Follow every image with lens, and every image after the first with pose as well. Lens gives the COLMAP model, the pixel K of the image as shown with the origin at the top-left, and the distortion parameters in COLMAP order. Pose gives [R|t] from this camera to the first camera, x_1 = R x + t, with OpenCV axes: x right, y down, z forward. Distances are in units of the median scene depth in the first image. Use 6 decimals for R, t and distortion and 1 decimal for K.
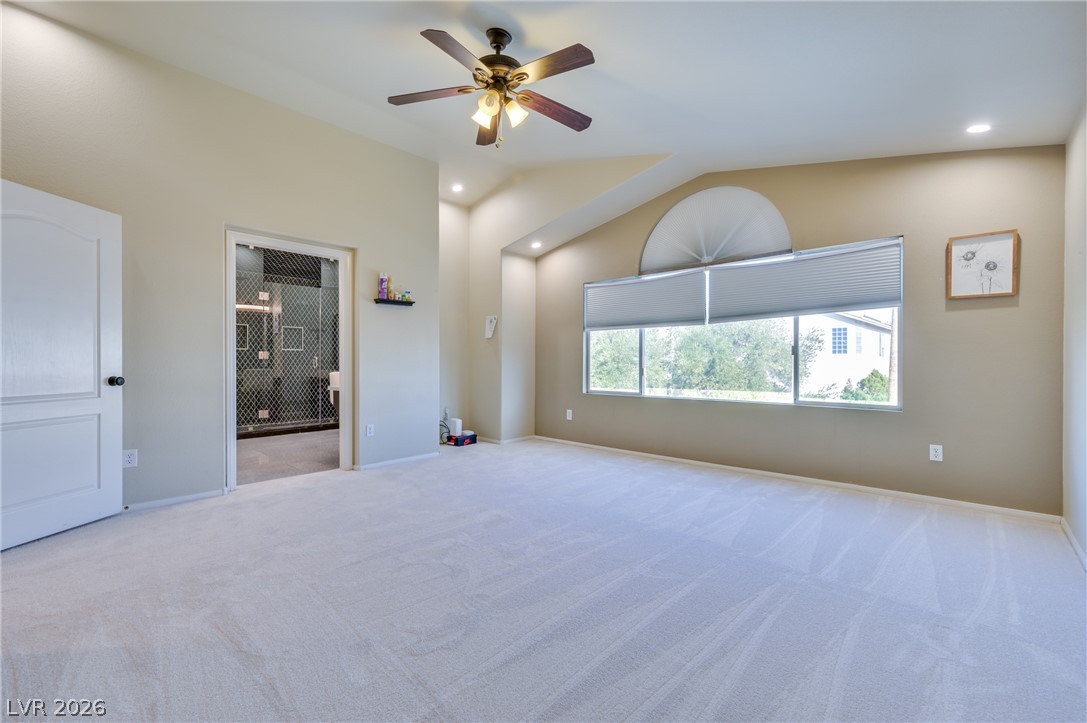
lens RADIAL K [[452.3, 0, 543.5], [0, 452.3, 361.5], [0, 0, 1]] dist [0.000217, -0.000001]
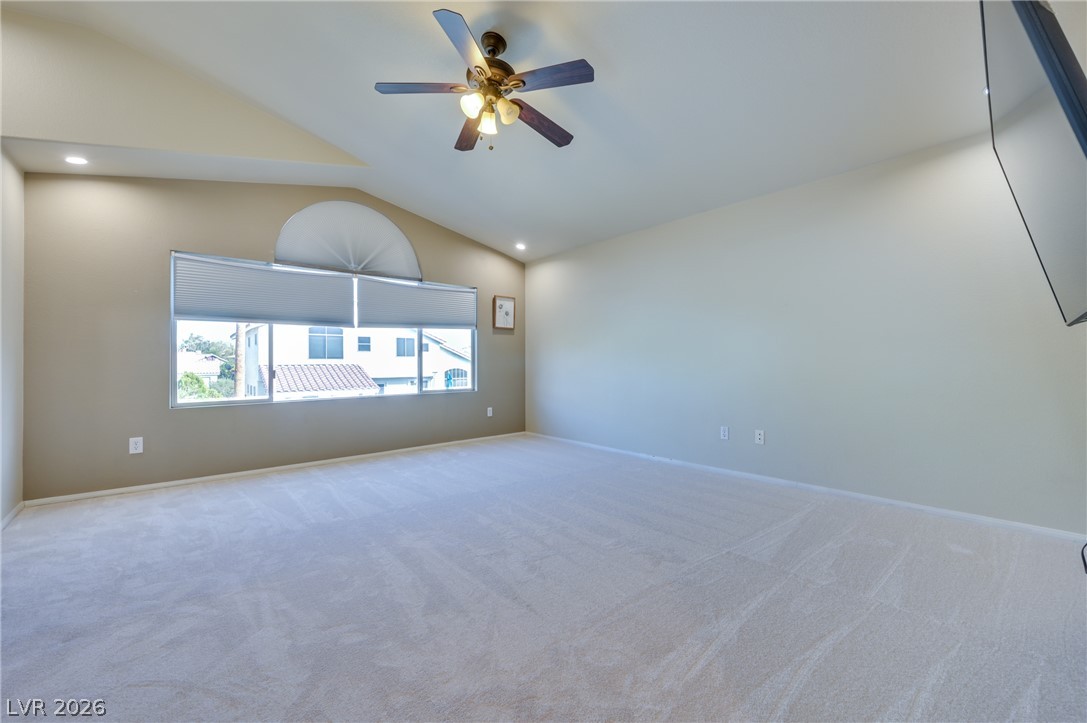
lens RADIAL K [[435.9, 0, 546.1], [0, 435.9, 355.0], [0, 0, 1]] dist [0.000090, 0.000008]
pose [[0.104916, 0.003997, 0.994473, -0.630697], [-0.005696, 0.999978, -0.003418, -0.016414], [-0.994465, -0.005306, 0.104937, 0.439296]]
